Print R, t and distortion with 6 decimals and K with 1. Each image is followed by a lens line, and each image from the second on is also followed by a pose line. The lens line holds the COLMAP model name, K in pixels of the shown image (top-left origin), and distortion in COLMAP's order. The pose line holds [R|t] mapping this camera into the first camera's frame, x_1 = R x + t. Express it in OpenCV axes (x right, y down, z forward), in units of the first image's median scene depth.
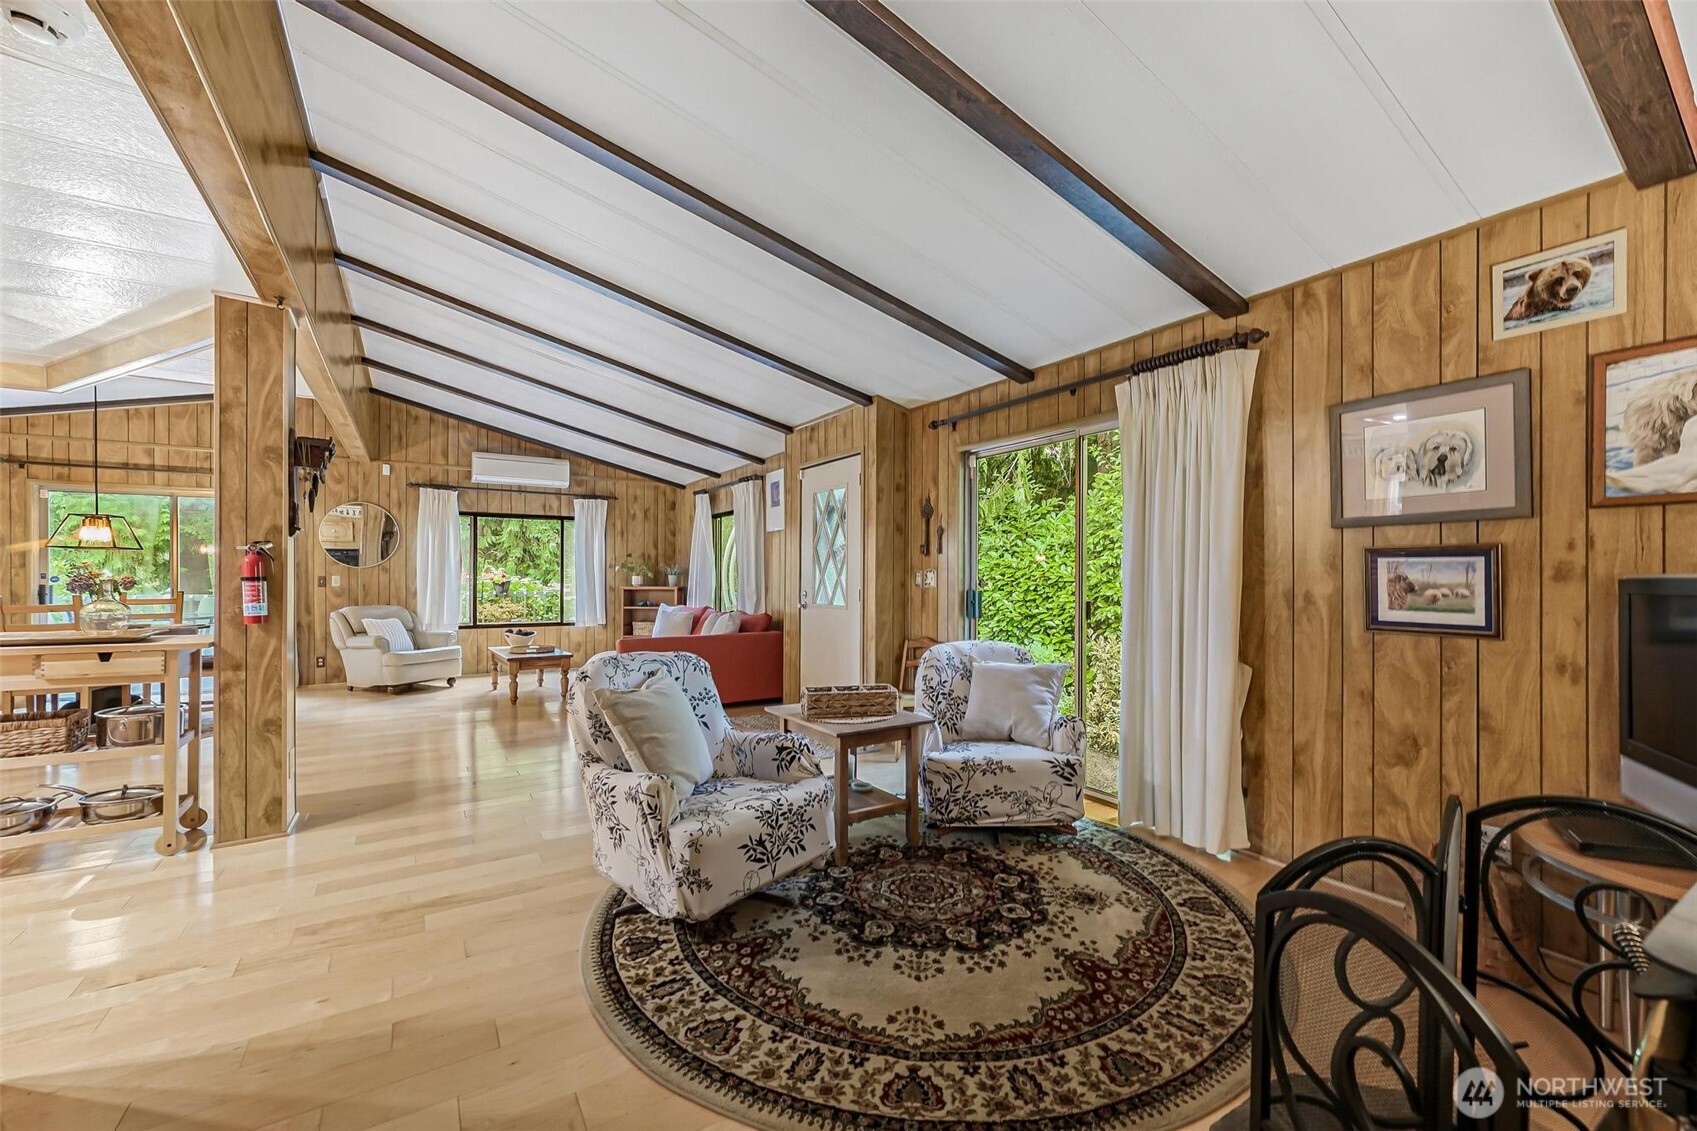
lens RADIAL K [[680.2, 0, 854.1], [0, 680.2, 574.0], [0, 0, 1]] dist [-0.013486, 0.004697]
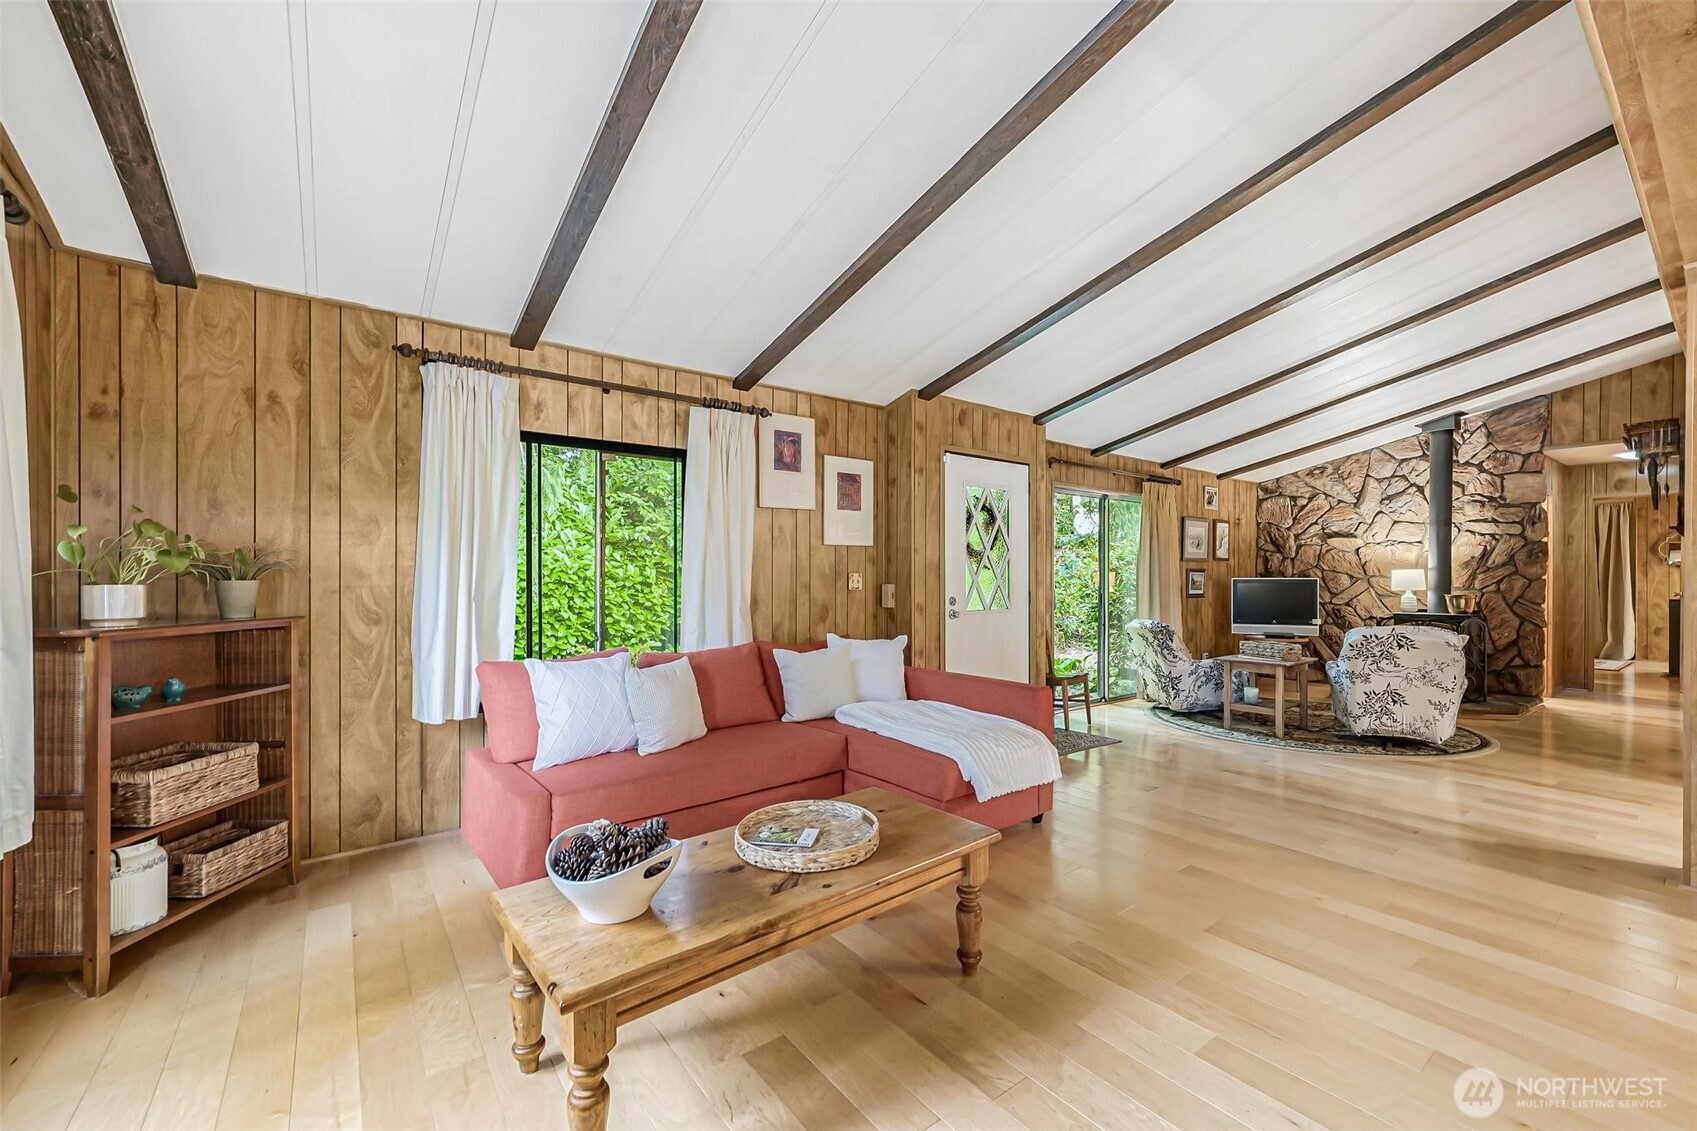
lens RADIAL K [[680.2, 0, 831.4], [0, 680.2, 580.3], [0, 0, 1]] dist [-0.013486, 0.004697]
pose [[-0.060265, -0.004886, 0.998170, -0.694696], [-0.002551, 0.999986, 0.004741, 0.000295], [-0.998179, -0.002260, -0.060276, 0.920379]]
